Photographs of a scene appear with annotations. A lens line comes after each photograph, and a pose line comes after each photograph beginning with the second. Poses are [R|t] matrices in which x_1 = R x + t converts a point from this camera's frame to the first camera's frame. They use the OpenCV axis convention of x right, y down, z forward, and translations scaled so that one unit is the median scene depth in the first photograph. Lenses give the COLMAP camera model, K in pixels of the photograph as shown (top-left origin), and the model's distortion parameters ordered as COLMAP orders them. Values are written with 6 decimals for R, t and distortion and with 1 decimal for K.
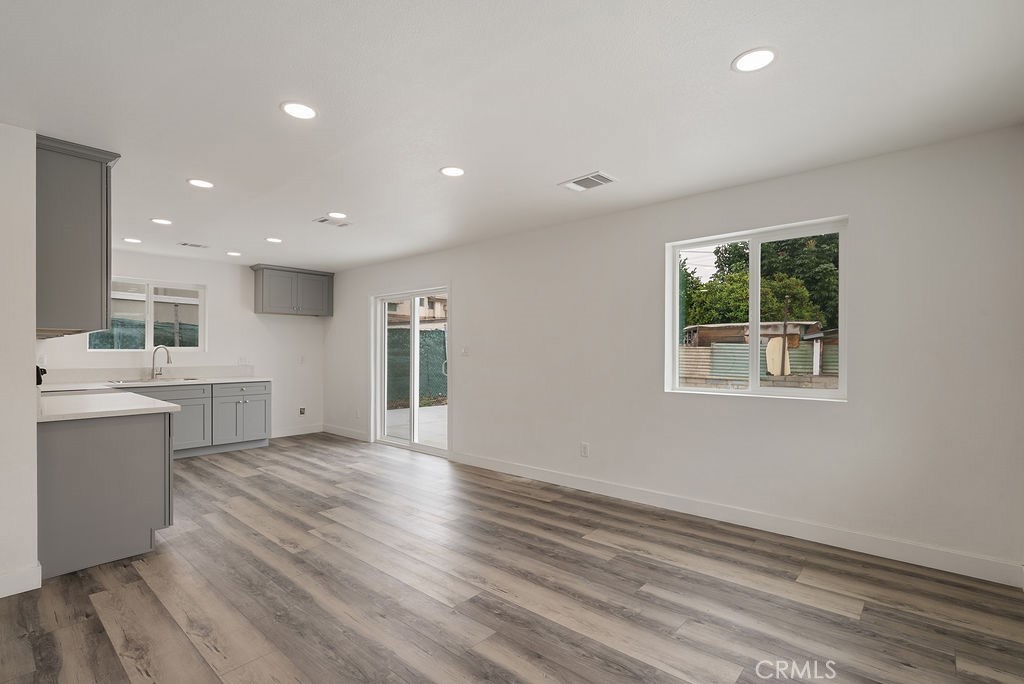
lens RADIAL K [[474.8, 0, 516.4], [0, 474.8, 352.0], [0, 0, 1]] dist [-0.004426, 0.003124]
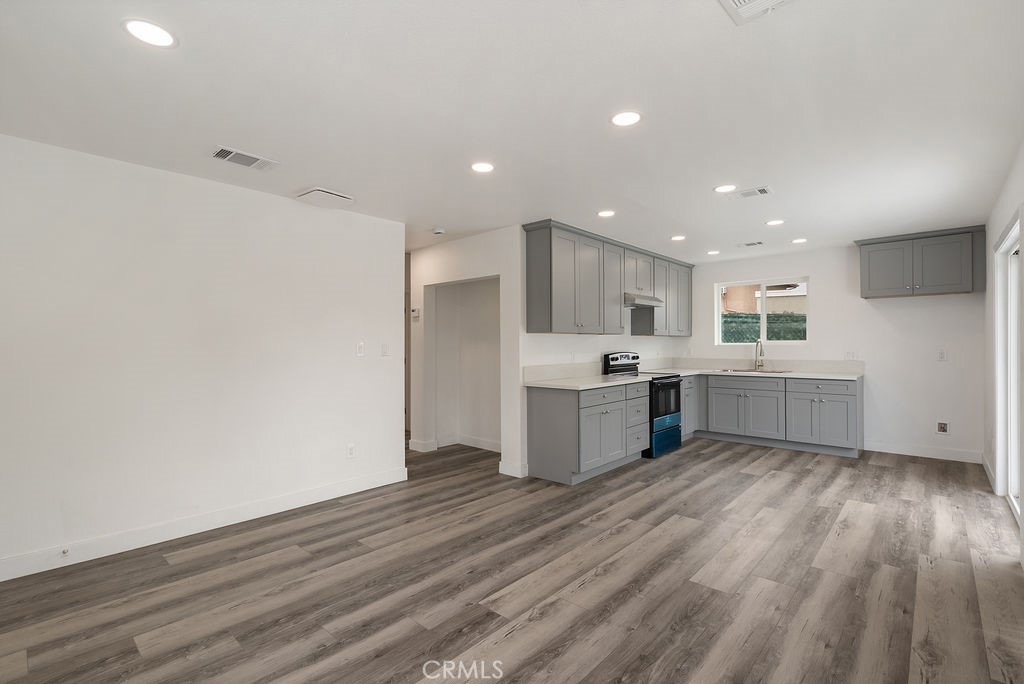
lens RADIAL K [[474.8, 0, 506.8], [0, 474.8, 342.8], [0, 0, 1]] dist [-0.004426, 0.003124]
pose [[-0.023666, -0.003503, -0.999714, 0.348632], [0.003973, 0.999986, -0.003598, -0.004003], [0.999712, -0.004057, -0.023652, 0.434326]]
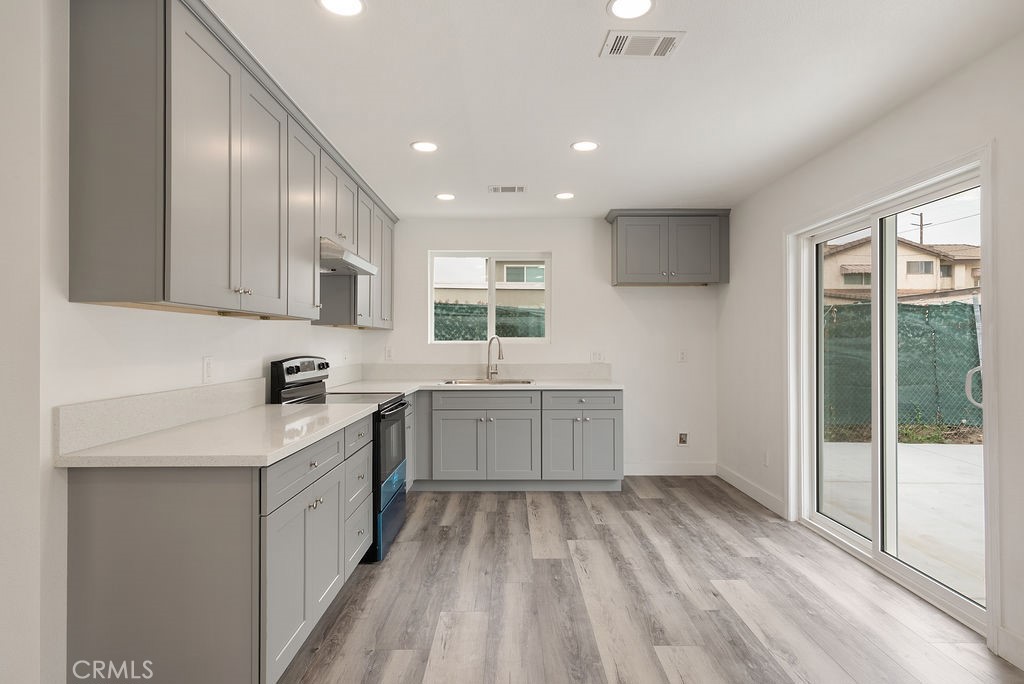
lens RADIAL K [[551.4, 0, 520.8], [0, 551.4, 339.9], [0, 0, 1]] dist [0.001198, 0.001418]
pose [[0.668966, -0.006567, -0.743264, -0.064000], [0.001131, 0.999969, -0.007816, 0.000224], [0.743292, 0.004388, 0.668953, 0.430792]]
